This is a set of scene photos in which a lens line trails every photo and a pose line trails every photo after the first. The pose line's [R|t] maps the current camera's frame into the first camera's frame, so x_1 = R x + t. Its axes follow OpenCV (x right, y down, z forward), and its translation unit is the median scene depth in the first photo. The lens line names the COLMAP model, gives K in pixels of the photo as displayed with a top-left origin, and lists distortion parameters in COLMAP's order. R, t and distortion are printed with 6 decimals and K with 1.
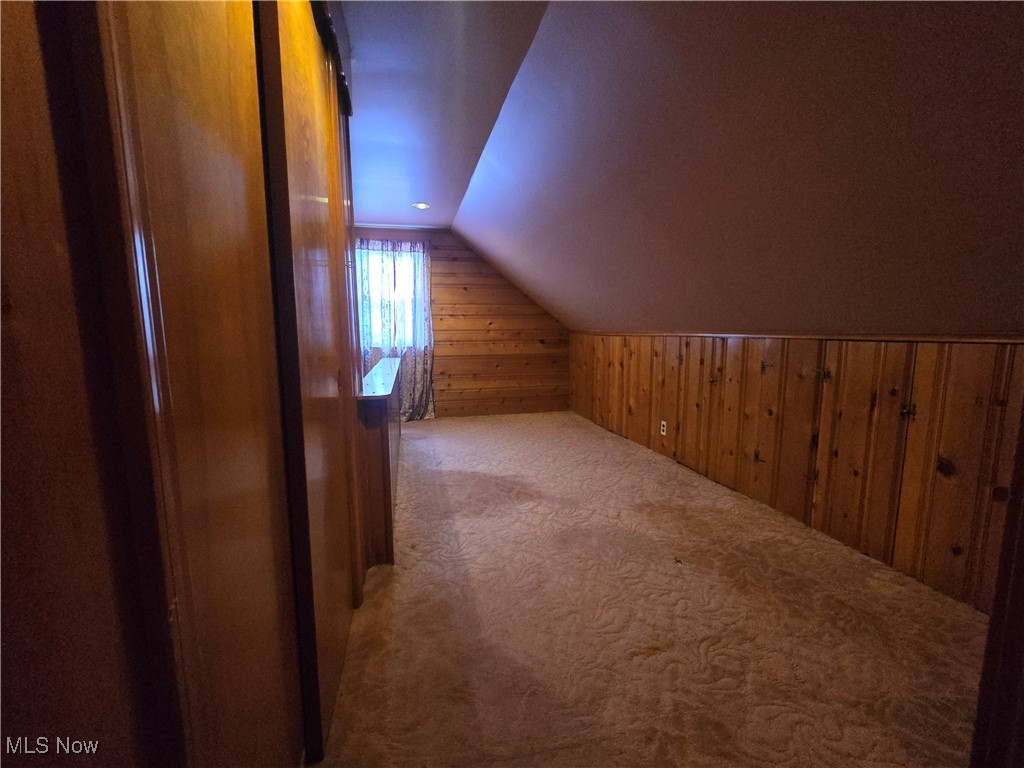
lens RADIAL K [[437.1, 0, 508.8], [0, 437.1, 386.8], [0, 0, 1]] dist [0.000968, 0.000030]
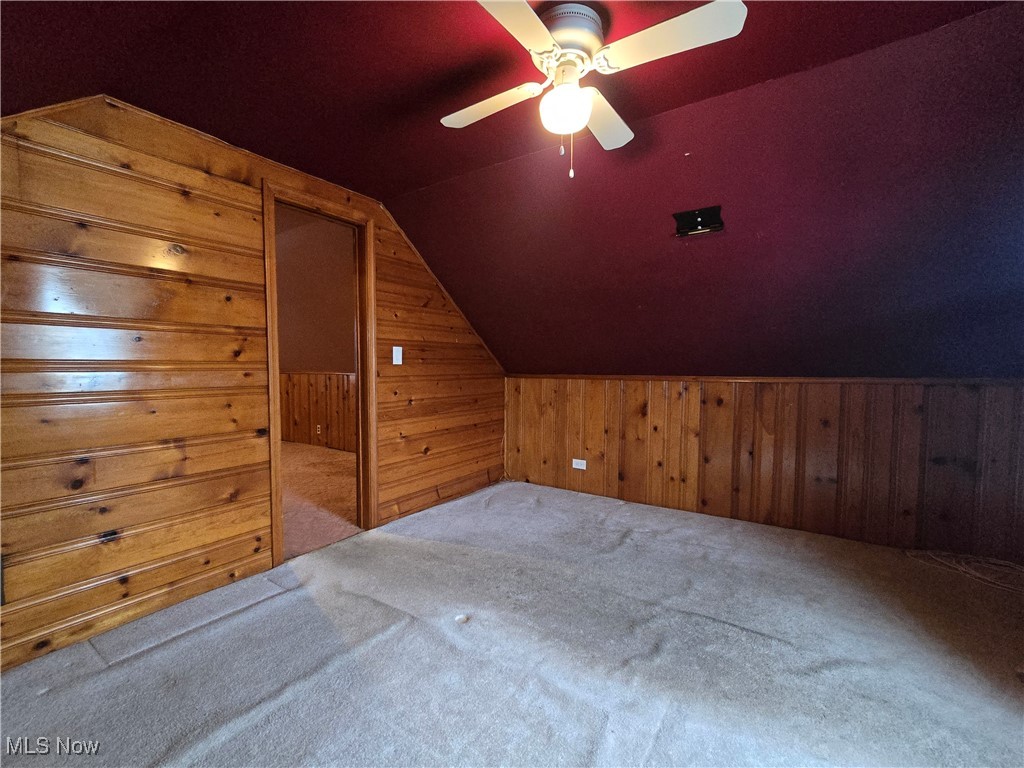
lens RADIAL K [[437.1, 0, 511.6], [0, 437.1, 392.1], [0, 0, 1]] dist [0.000968, 0.000030]
pose [[0.725374, -0.027309, 0.687813, -0.265556], [0.082006, 0.995525, -0.046958, 0.097337], [-0.683453, 0.090467, 0.724367, -0.753051]]
